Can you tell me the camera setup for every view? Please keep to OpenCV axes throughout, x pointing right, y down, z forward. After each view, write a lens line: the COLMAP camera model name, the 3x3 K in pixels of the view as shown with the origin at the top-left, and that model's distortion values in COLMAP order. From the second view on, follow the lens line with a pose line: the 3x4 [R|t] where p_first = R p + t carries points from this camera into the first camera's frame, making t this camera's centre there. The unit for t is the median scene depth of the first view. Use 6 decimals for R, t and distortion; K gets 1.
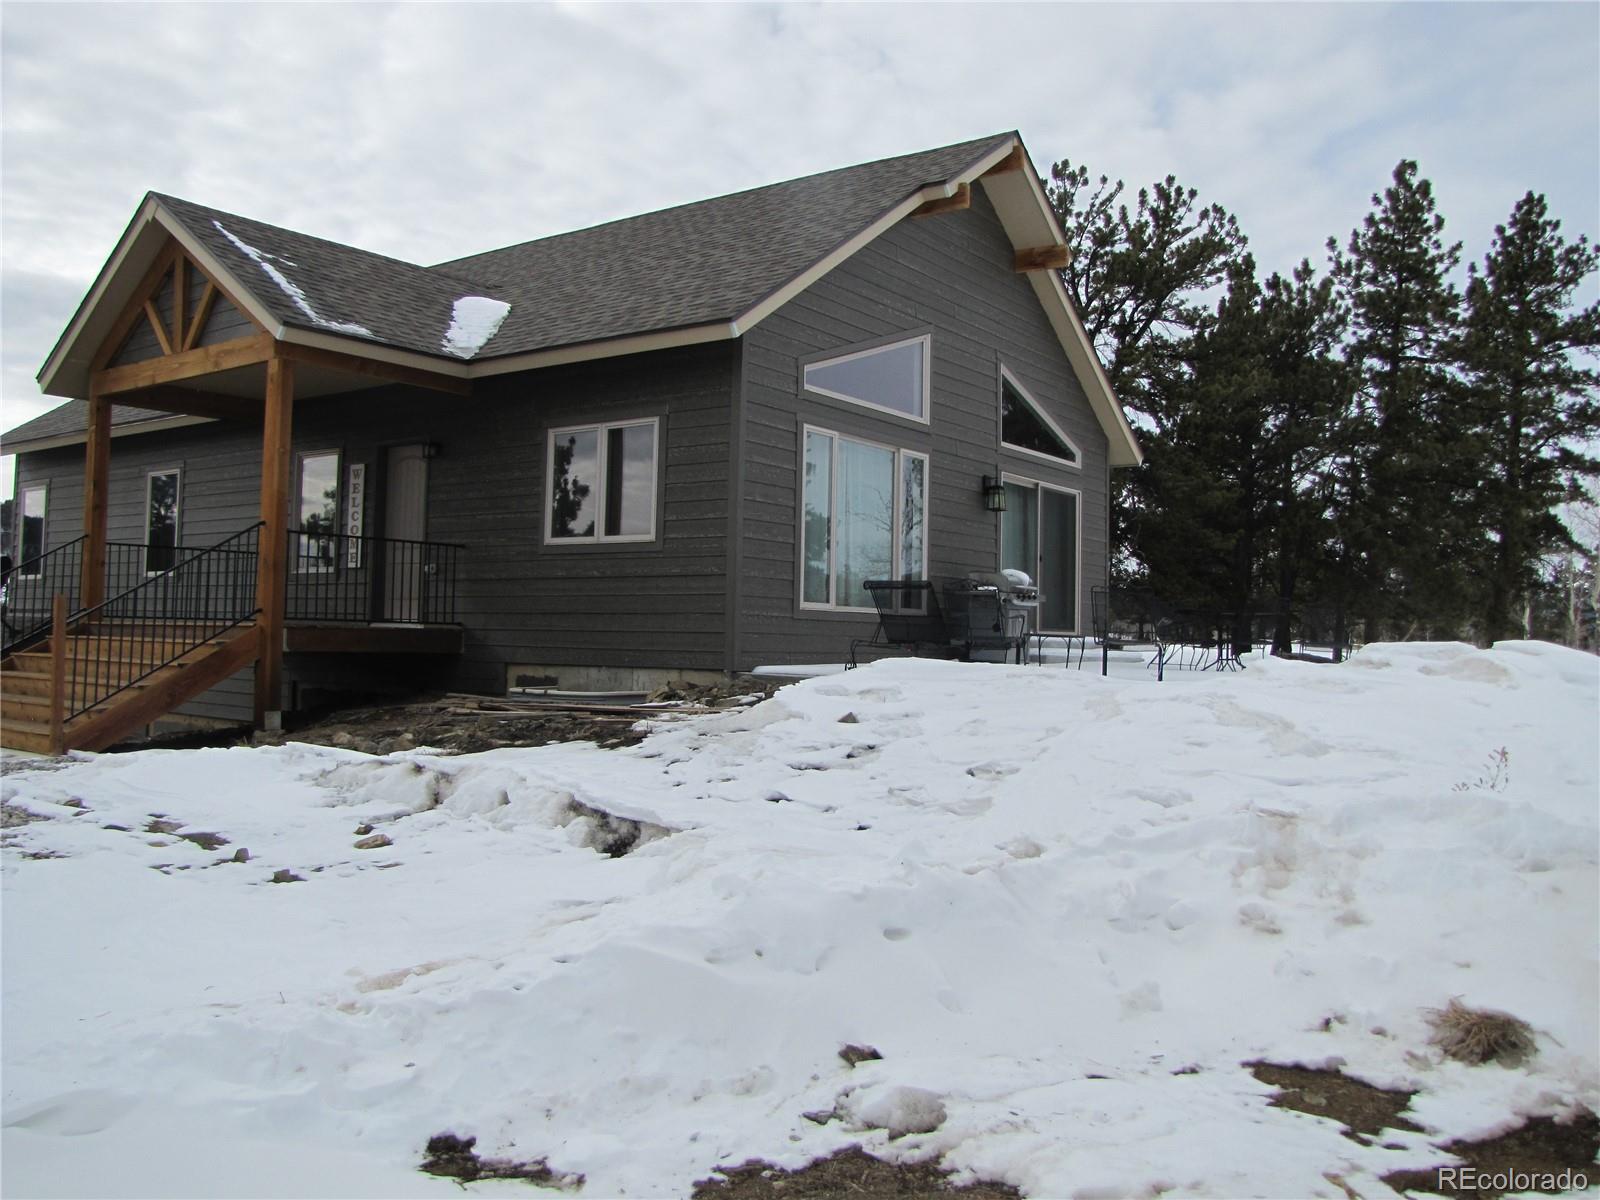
lens RADIAL K [[1334.4, 0, 814.4], [0, 1334.4, 599.0], [0, 0, 1]] dist [-0.161287, 0.130617]
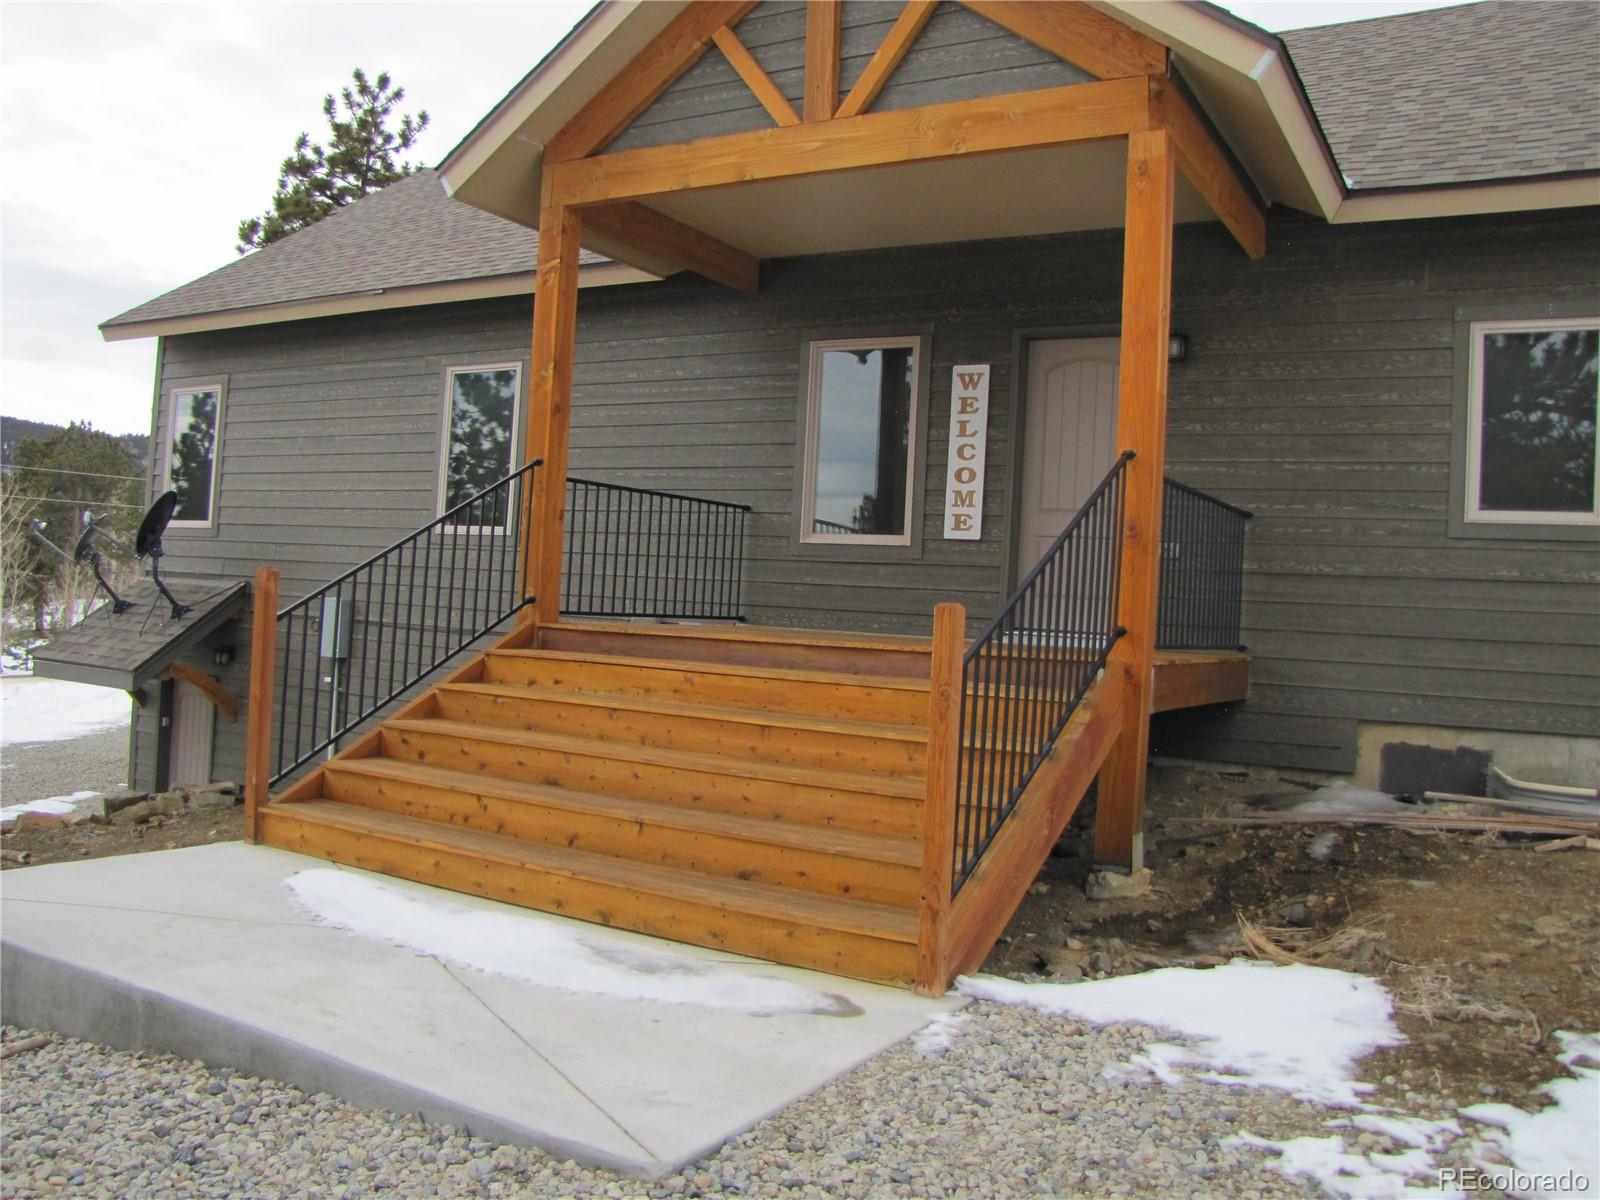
lens RADIAL K [[1334.4, 0, 791.0], [0, 1334.4, 594.5], [0, 0, 1]] dist [-0.161287, 0.130617]
pose [[0.994446, 0.042848, 0.096128, -0.525846], [-0.043967, 0.998987, 0.009552, -0.001414], [-0.095622, -0.013726, 0.995323, 0.443681]]
